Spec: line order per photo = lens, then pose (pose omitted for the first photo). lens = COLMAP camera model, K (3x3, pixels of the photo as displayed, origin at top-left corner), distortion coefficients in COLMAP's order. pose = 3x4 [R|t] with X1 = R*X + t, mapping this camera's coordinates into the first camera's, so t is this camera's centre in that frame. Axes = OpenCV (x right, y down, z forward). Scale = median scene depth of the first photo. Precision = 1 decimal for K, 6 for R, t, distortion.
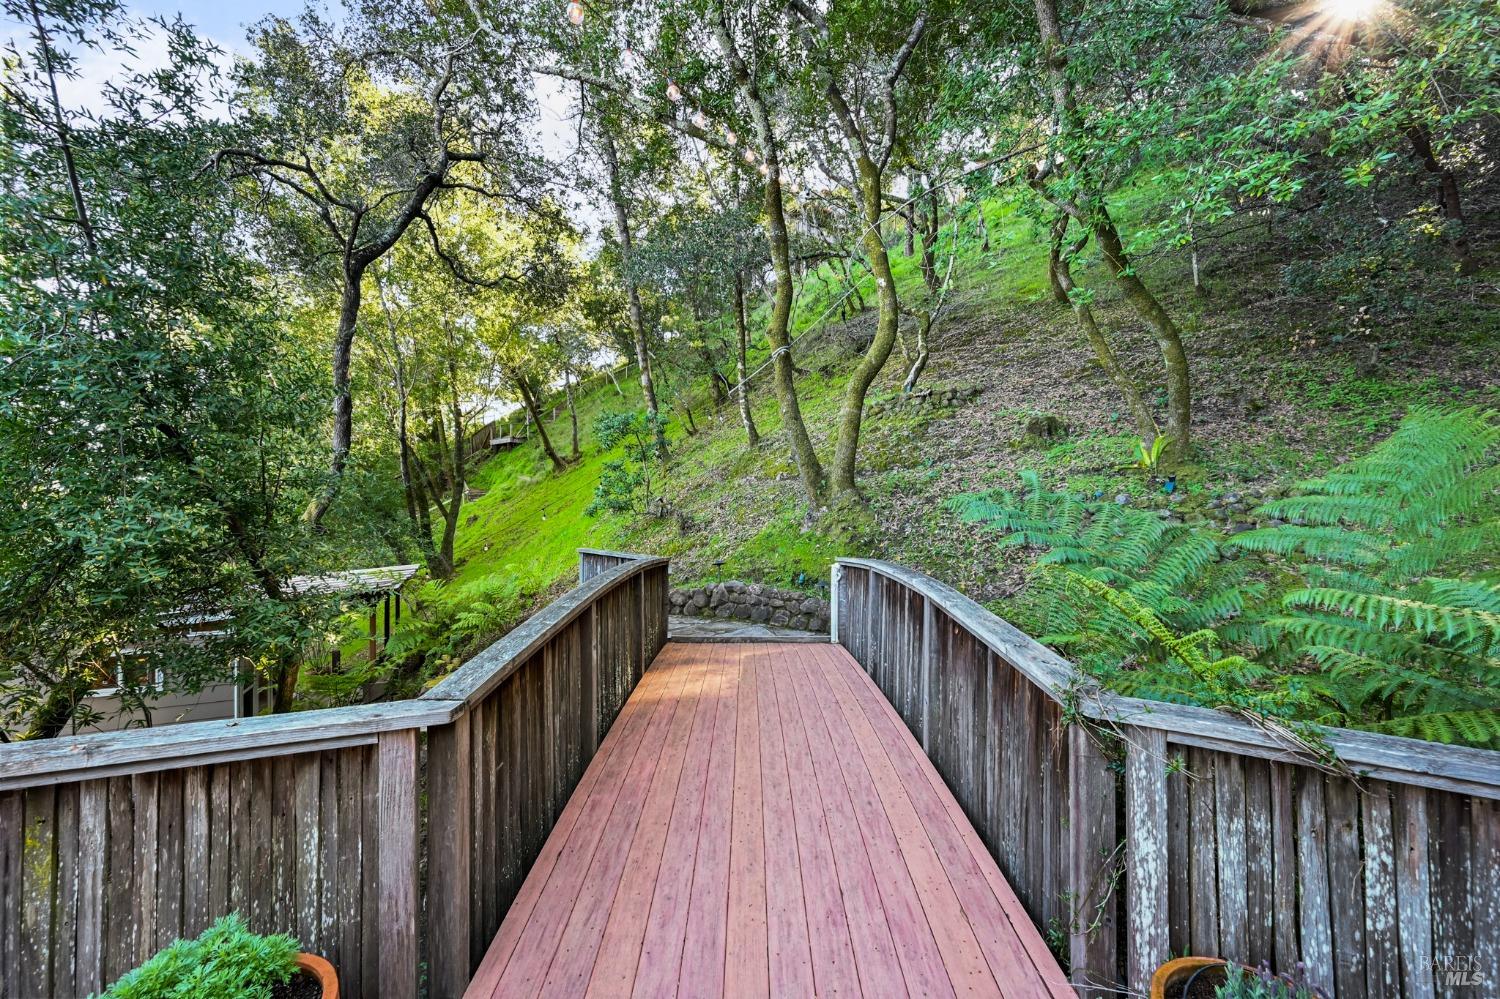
lens RADIAL K [[580.5, 0, 748.8], [0, 580.5, 527.3], [0, 0, 1]] dist [0.000703, -0.000025]
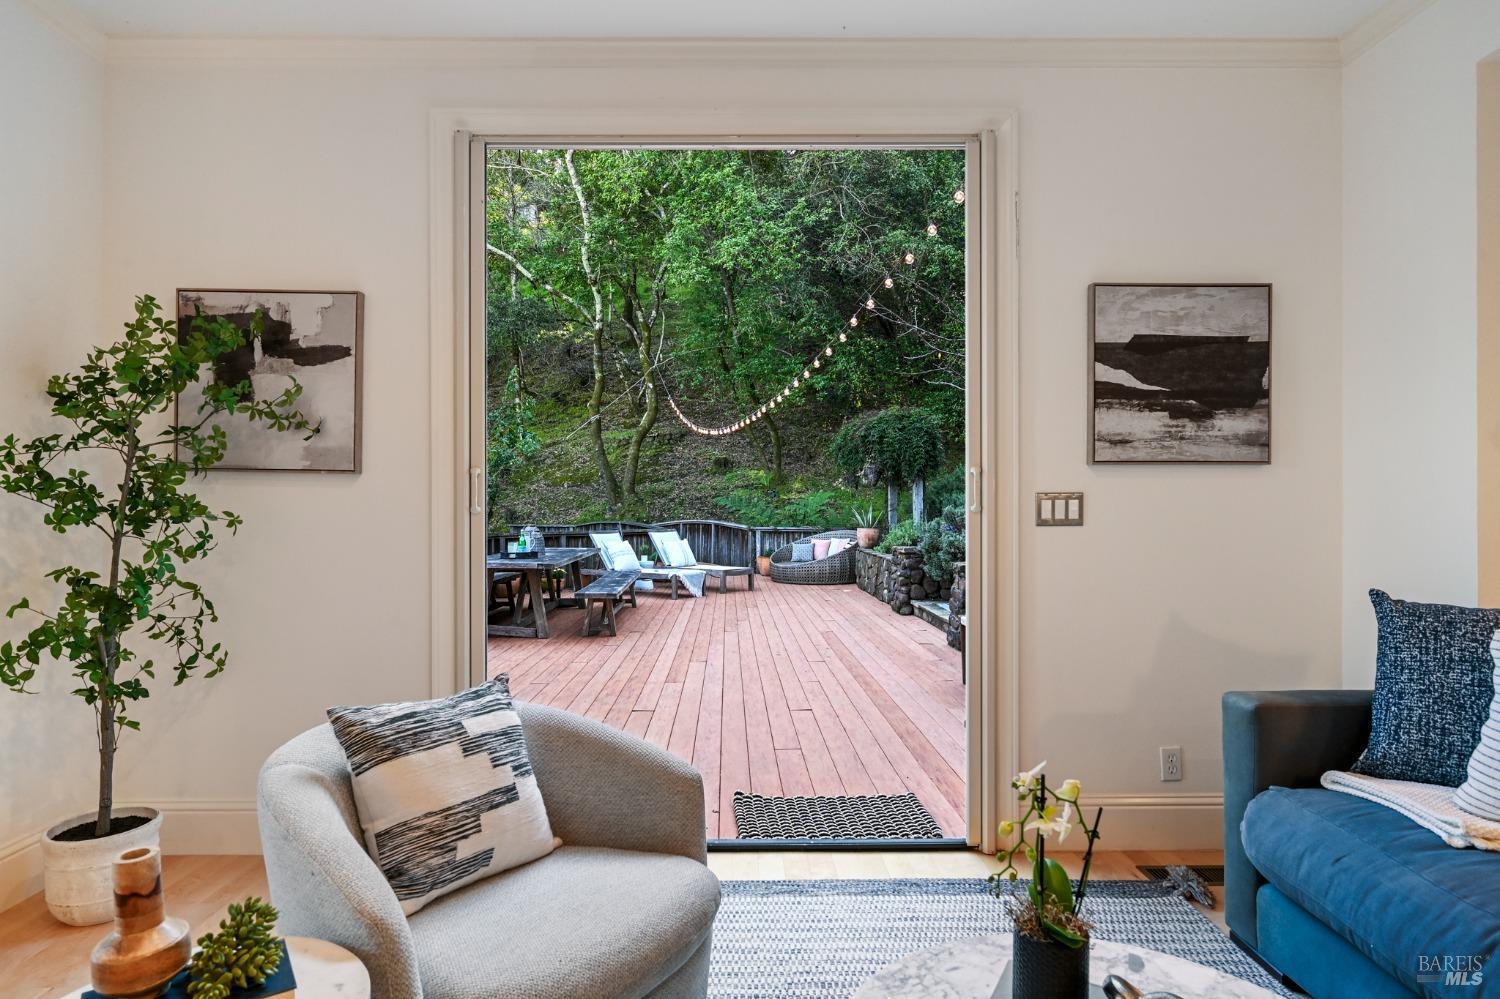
lens RADIAL K [[792.9, 0, 721.2], [0, 792.9, 493.0], [0, 0, 1]] dist [0.003393, 0.001037]
pose [[0.868278, 0.012937, 0.495909, -0.814844], [0.018156, 0.998161, -0.057829, 0.080831], [-0.495745, 0.059215, 0.866447, -1.298220]]
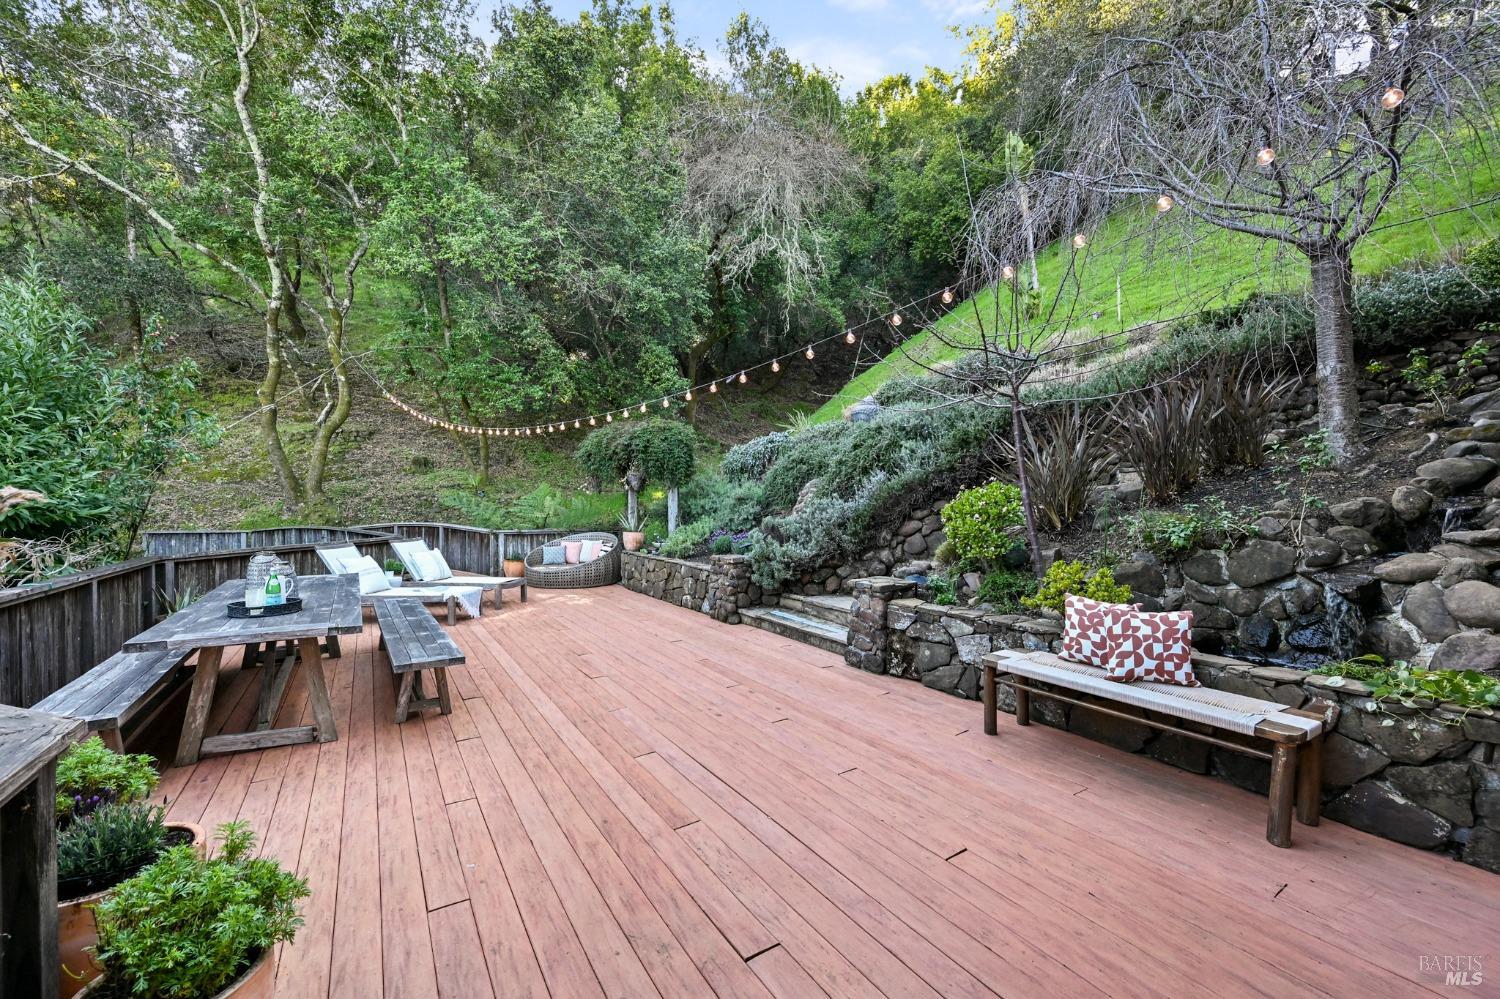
lens RADIAL K [[594.1, 0, 743.0], [0, 594.1, 498.4], [0, 0, 1]] dist [0.000890, 0.000148]
pose [[0.463967, 0.008254, 0.885814, -0.784026], [0.034218, 0.999043, -0.027232, 0.040749], [-0.885191, 0.042945, 0.463241, -0.903523]]
